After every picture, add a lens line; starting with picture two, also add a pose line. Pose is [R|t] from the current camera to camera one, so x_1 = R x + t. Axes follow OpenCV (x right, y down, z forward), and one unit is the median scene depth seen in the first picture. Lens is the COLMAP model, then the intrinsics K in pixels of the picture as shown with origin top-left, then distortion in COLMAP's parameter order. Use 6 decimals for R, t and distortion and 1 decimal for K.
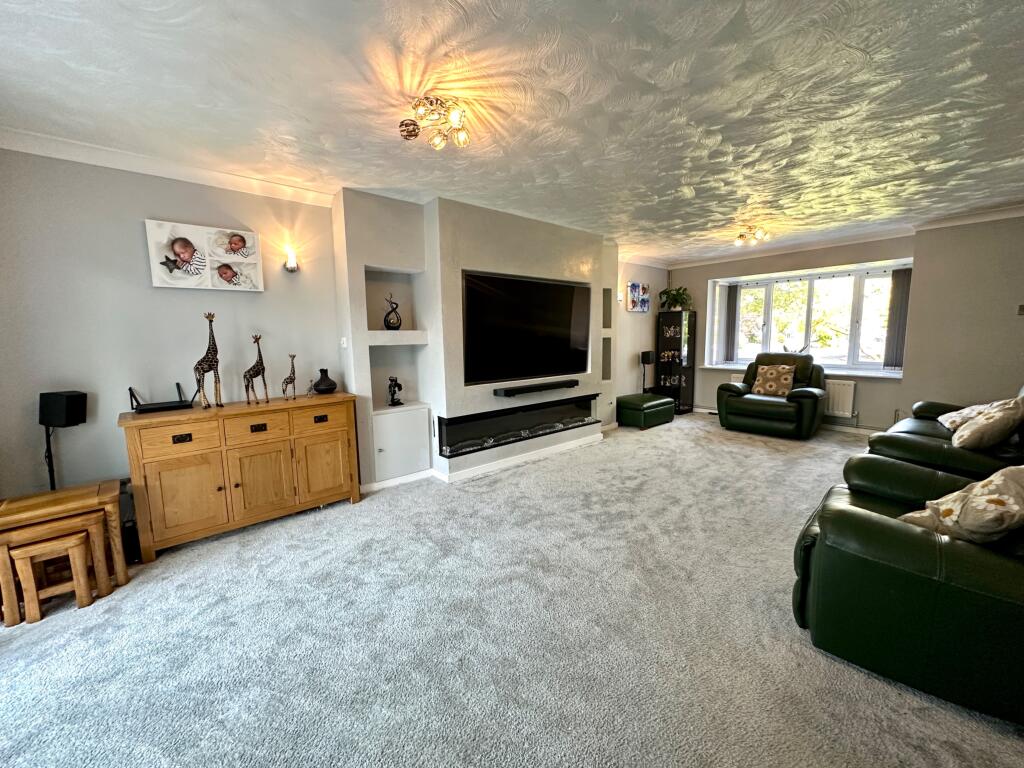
lens RADIAL K [[407.2, 0, 512.3], [0, 407.2, 381.0], [0, 0, 1]] dist [-0.002702, -0.000167]
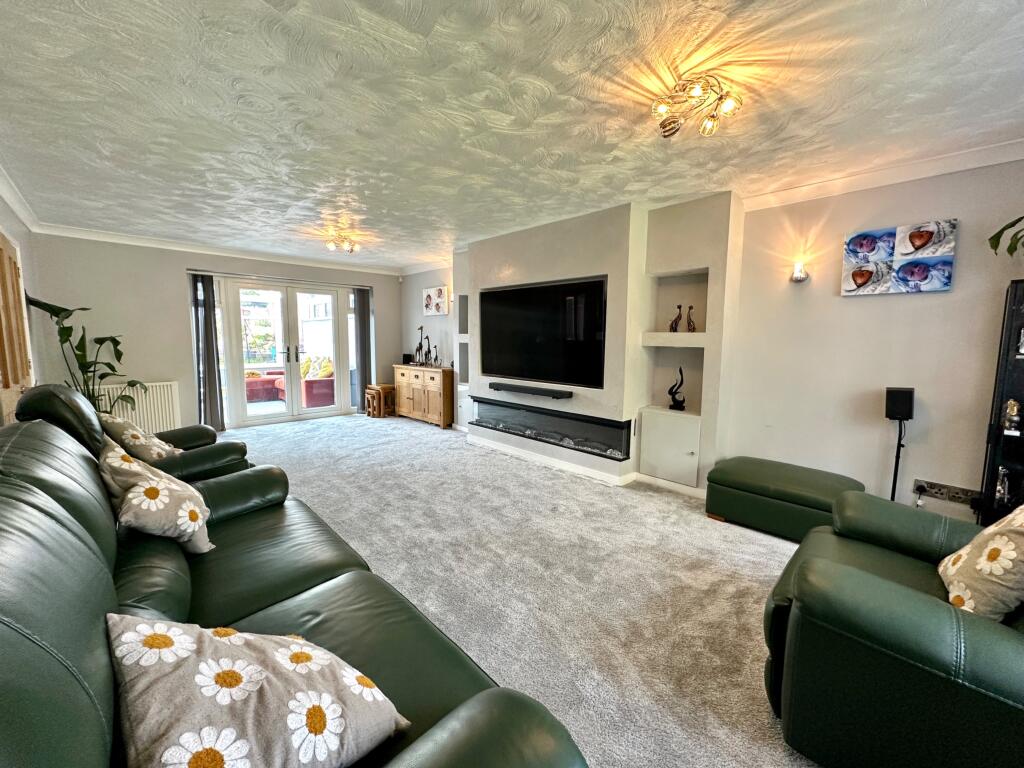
lens RADIAL K [[407.2, 0, 514.4], [0, 407.2, 380.8], [0, 0, 1]] dist [-0.002702, -0.000167]
pose [[0.073156, 0.123066, -0.989698, 1.115515], [-0.122435, 0.985959, 0.113551, -0.124788], [0.989777, 0.112867, 0.087196, 0.903581]]
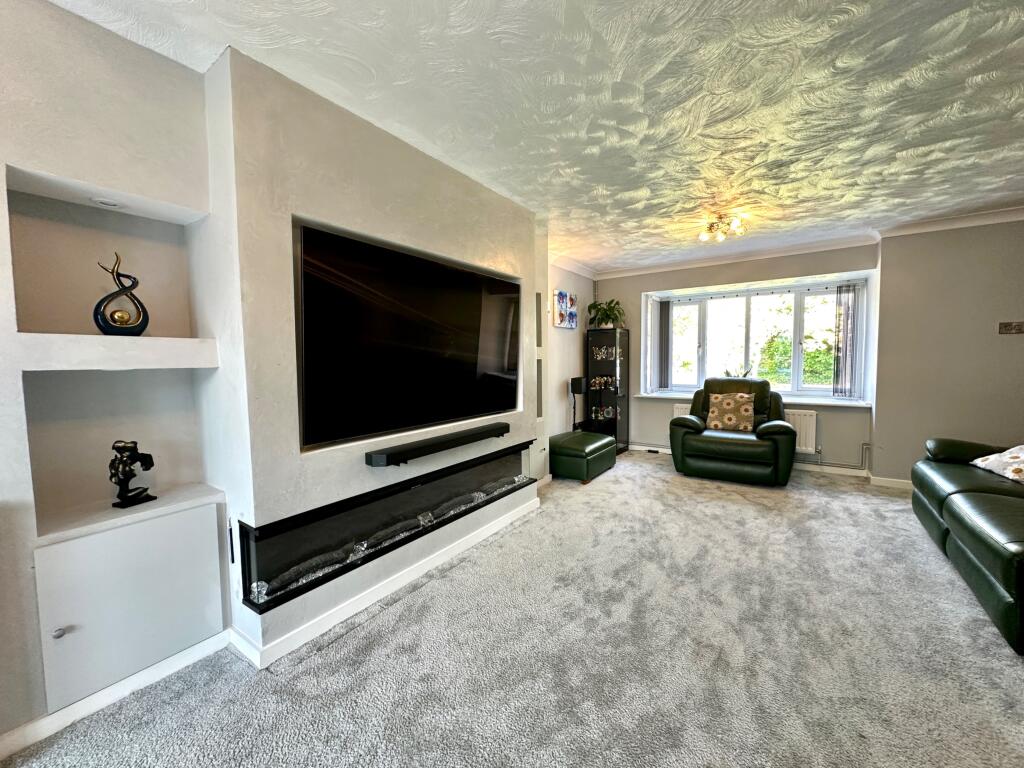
lens RADIAL K [[407.2, 0, 511.9], [0, 407.2, 381.1], [0, 0, 1]] dist [-0.002702, -0.000167]
pose [[0.966157, -0.009780, 0.257768, 0.002322], [0.025921, 0.997904, -0.059293, -0.034741], [-0.256648, 0.063968, 0.964386, 0.417320]]
